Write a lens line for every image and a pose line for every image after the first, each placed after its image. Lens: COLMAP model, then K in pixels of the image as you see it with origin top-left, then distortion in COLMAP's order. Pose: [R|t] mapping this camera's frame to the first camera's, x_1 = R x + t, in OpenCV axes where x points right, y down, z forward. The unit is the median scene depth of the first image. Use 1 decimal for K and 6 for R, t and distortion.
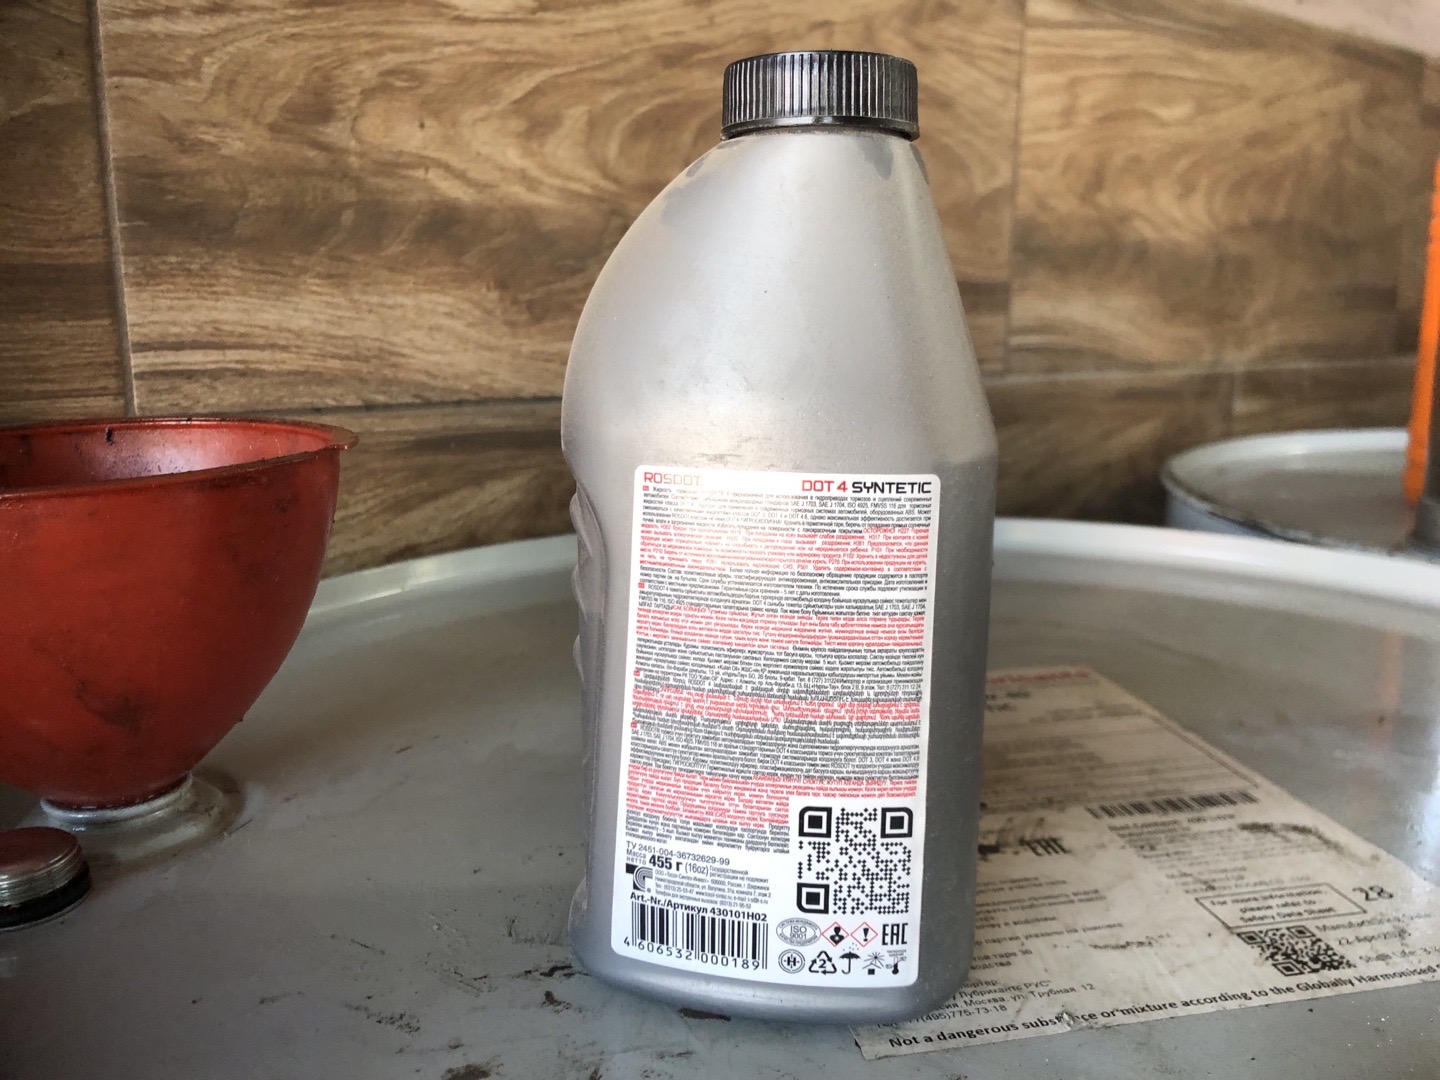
lens RADIAL K [[1214.0, 0, 738.3], [0, 1214.0, 561.3], [0, 0, 1]] dist [-0.004137, 0.013810]
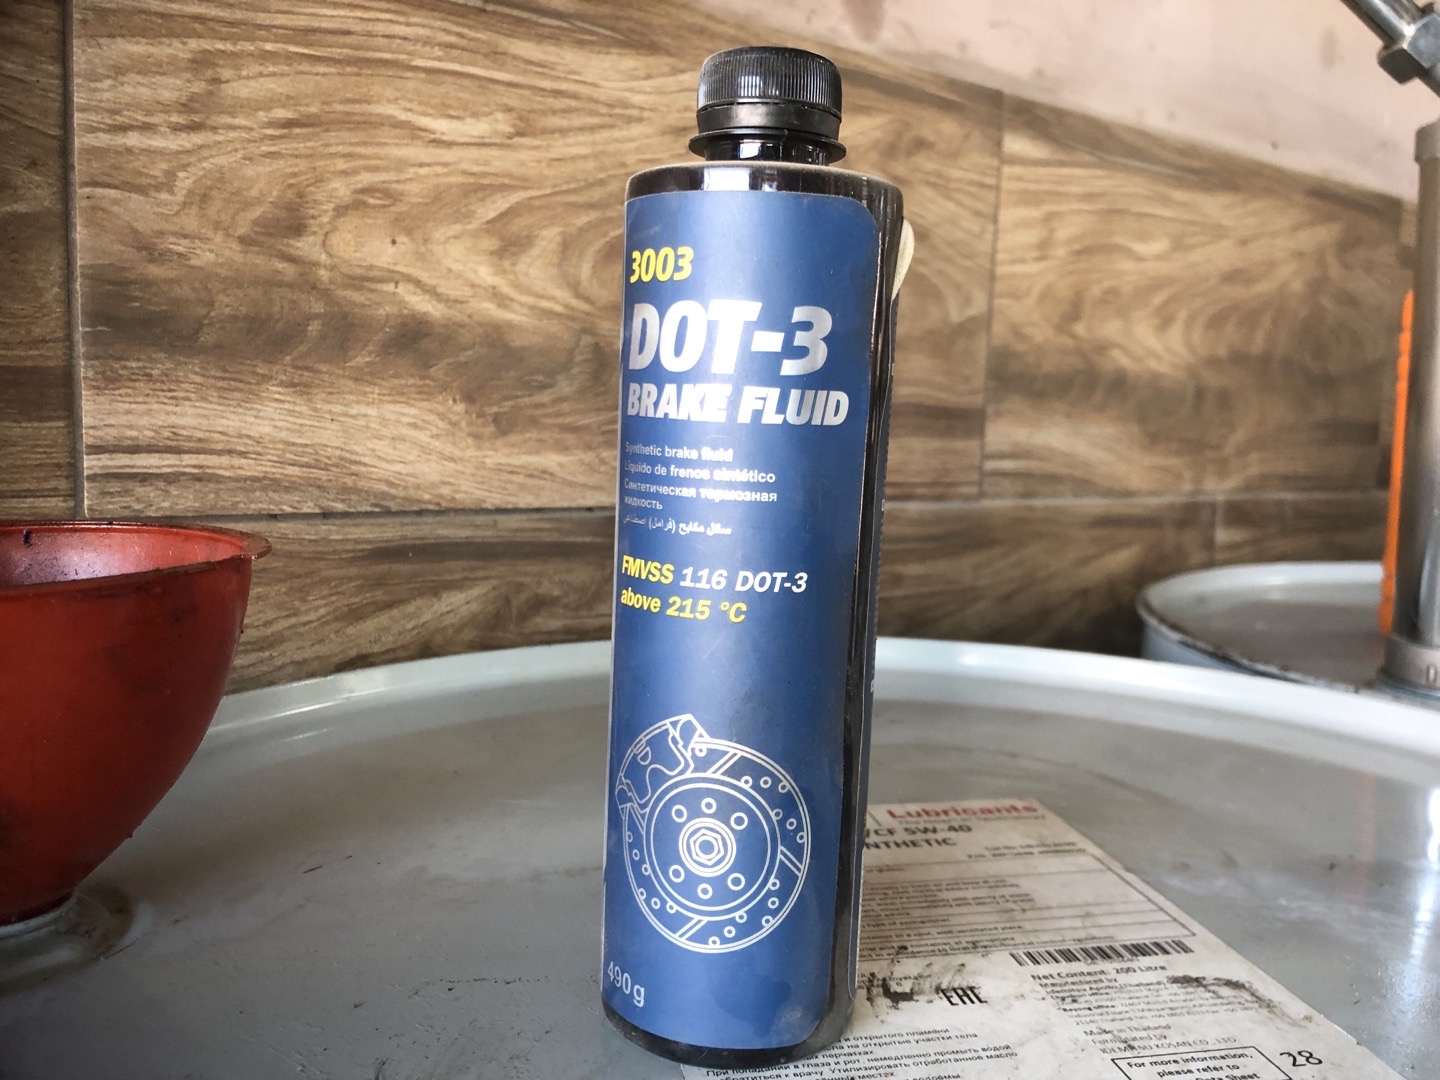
lens RADIAL K [[1214.0, 0, 746.2], [0, 1214.0, 556.7], [0, 0, 1]] dist [-0.004137, 0.013810]
pose [[0.999619, 0.027374, -0.003552, 0.047567], [-0.027588, 0.995050, -0.095470, -0.007269], [0.000921, 0.095532, 0.995426, 0.011674]]
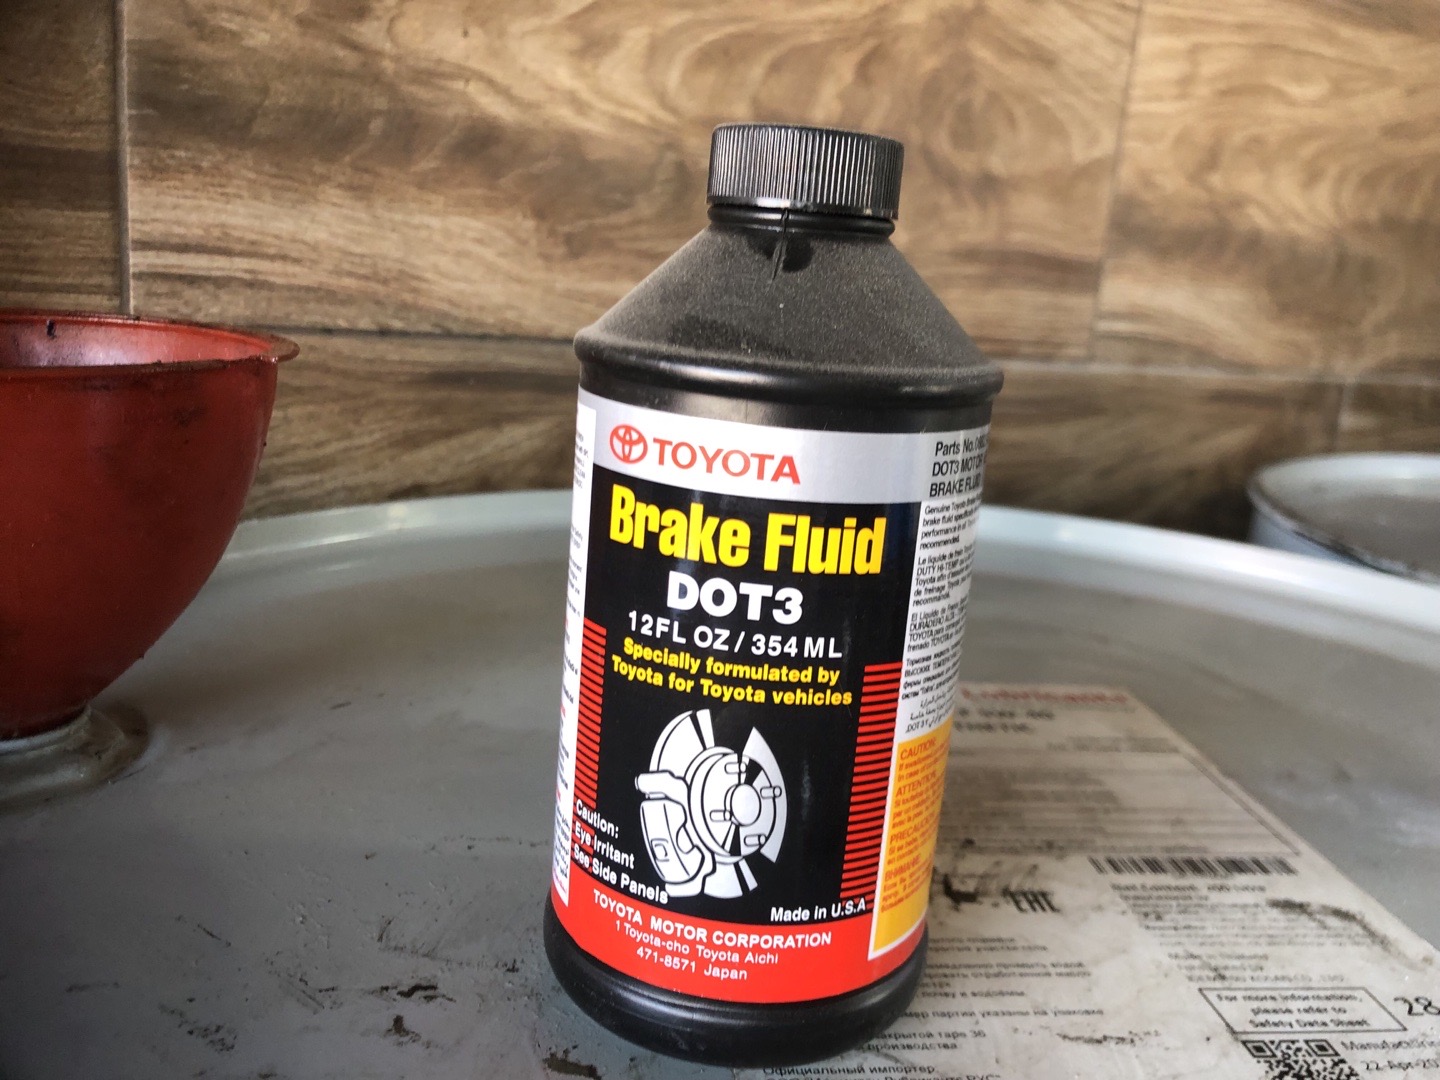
lens RADIAL K [[1214.0, 0, 742.1], [0, 1214.0, 557.3], [0, 0, 1]] dist [-0.004137, 0.013810]
pose [[0.993058, 0.097699, -0.065508, 0.050914], [-0.096305, 0.995059, 0.024124, -0.003746], [0.067541, -0.017648, 0.997560, 0.085706]]
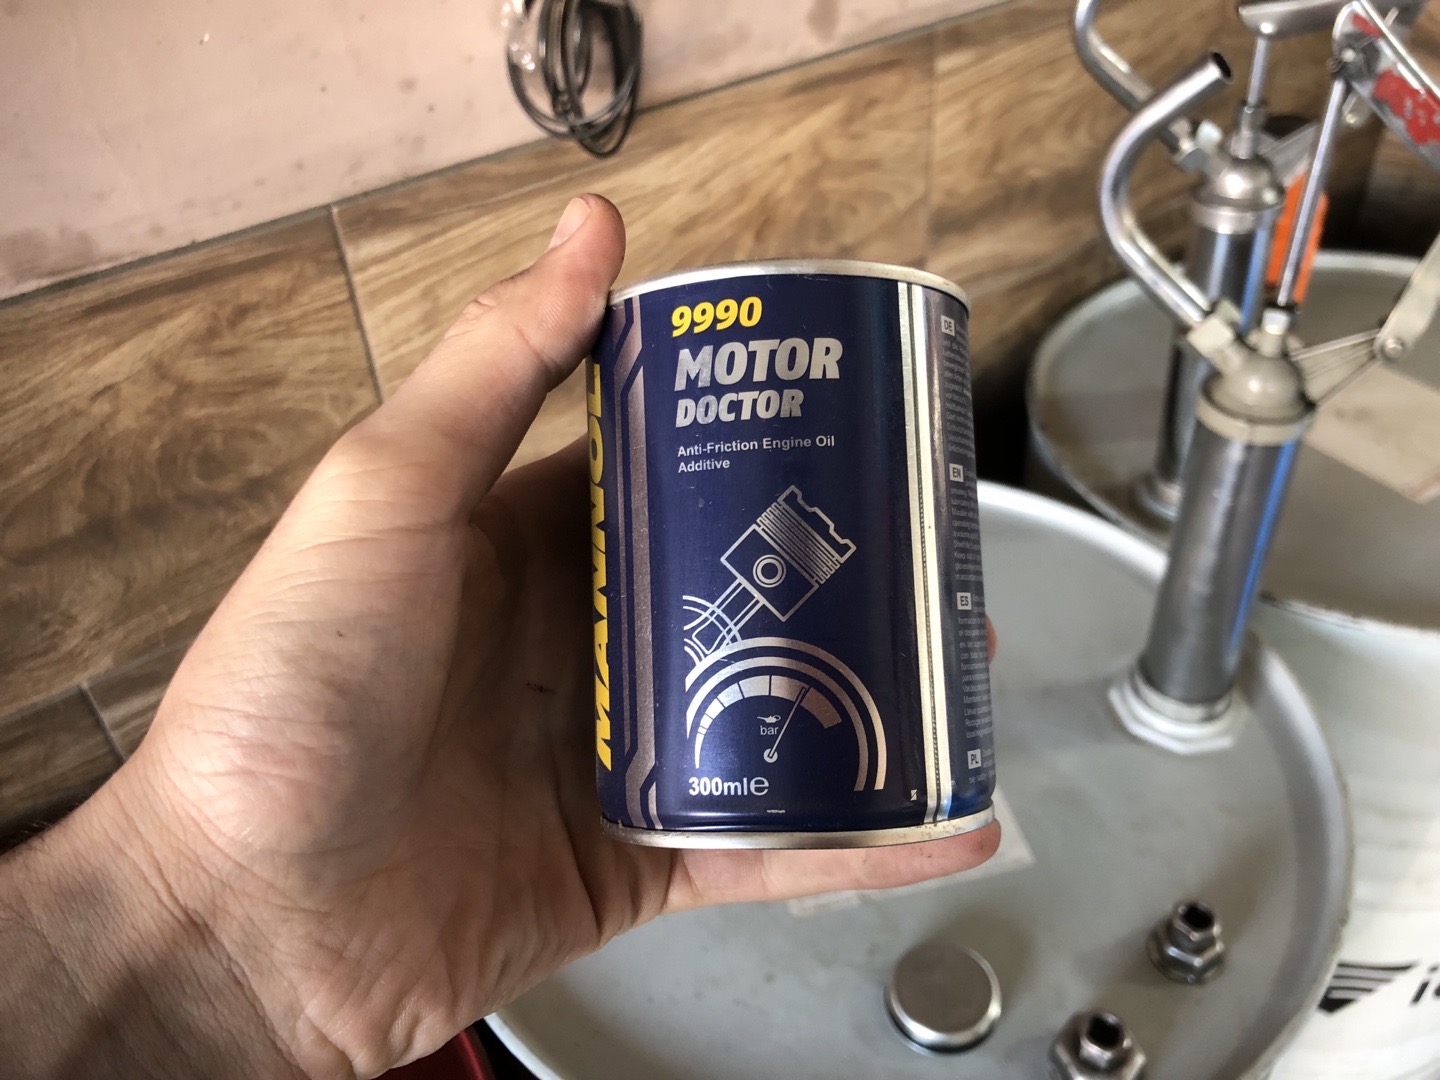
lens RADIAL K [[1214.0, 0, 729.1], [0, 1214.0, 553.1], [0, 0, 1]] dist [-0.004137, 0.013810]
pose [[0.997501, -0.053109, -0.046596, 0.060072], [0.068336, 0.892704, 0.445432, -0.850638], [0.017940, -0.447503, 0.894102, -0.652200]]
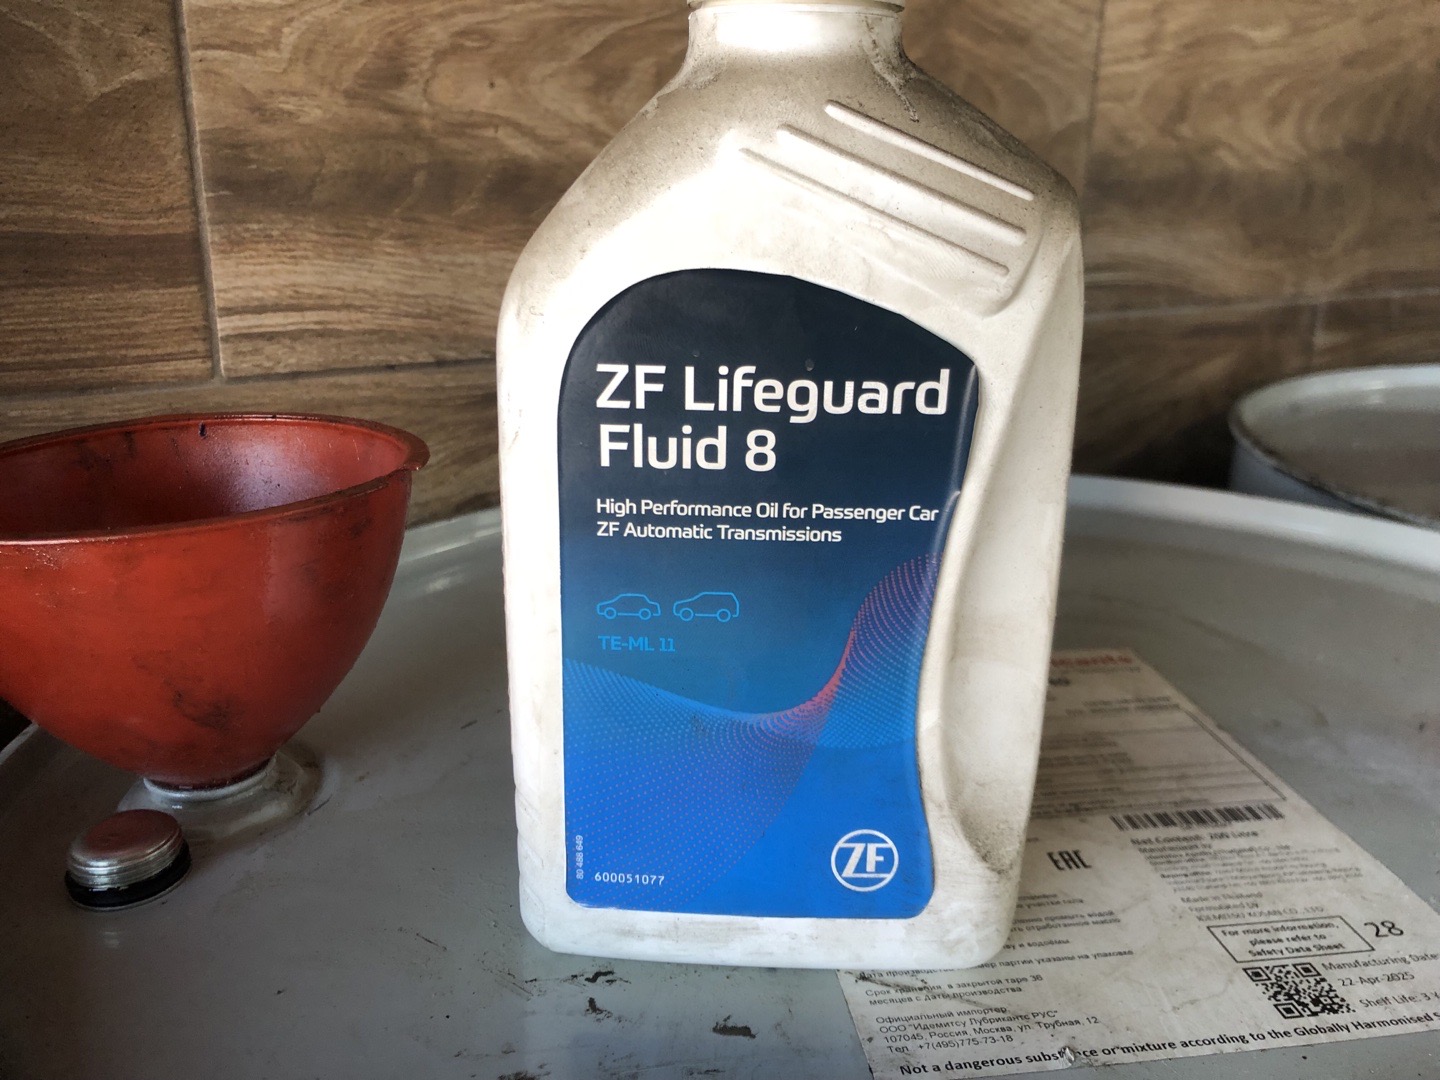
lens RADIAL K [[1214.0, 0, 721.3], [0, 1214.0, 533.3], [0, 0, 1]] dist [-0.004137, 0.013810]
pose [[0.997142, 0.028460, -0.069990, 0.012305], [-0.022647, 0.996335, 0.082488, -0.077017], [0.072081, -0.080667, 0.994131, -0.024923]]
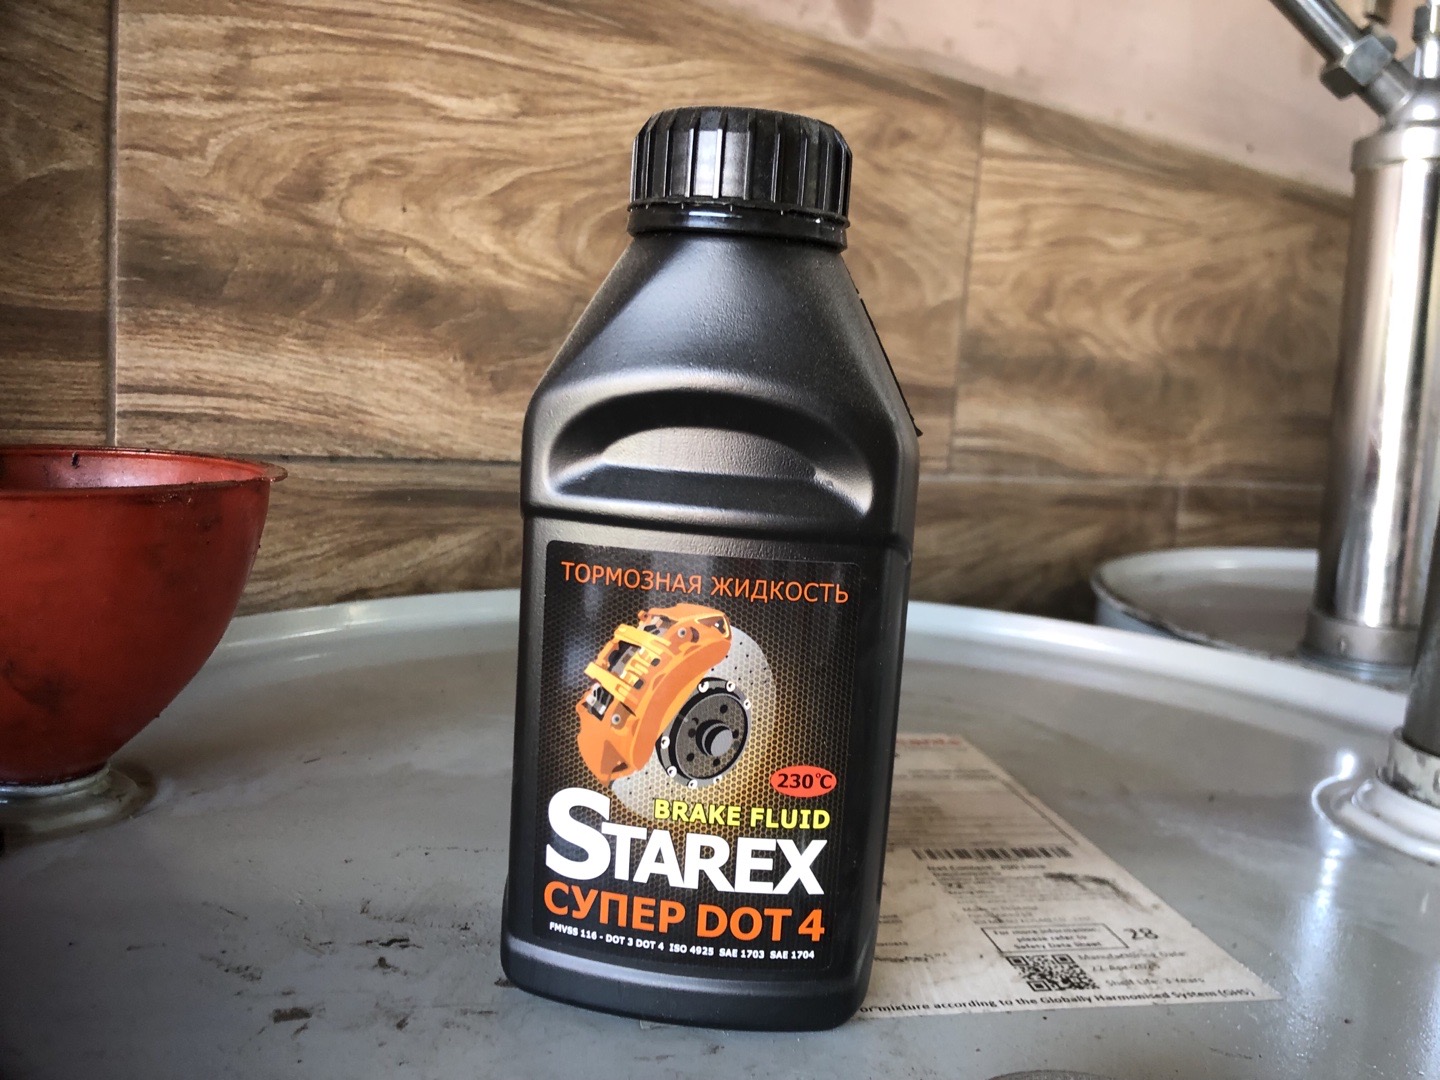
lens RADIAL K [[1214.0, 0, 745.6], [0, 1214.0, 555.1], [0, 0, 1]] dist [-0.004137, 0.013810]
pose [[0.997742, 0.066935, -0.005443, 0.080119], [-0.067156, 0.994567, -0.079544, 0.022168], [0.000089, 0.079730, 0.996817, -0.081274]]
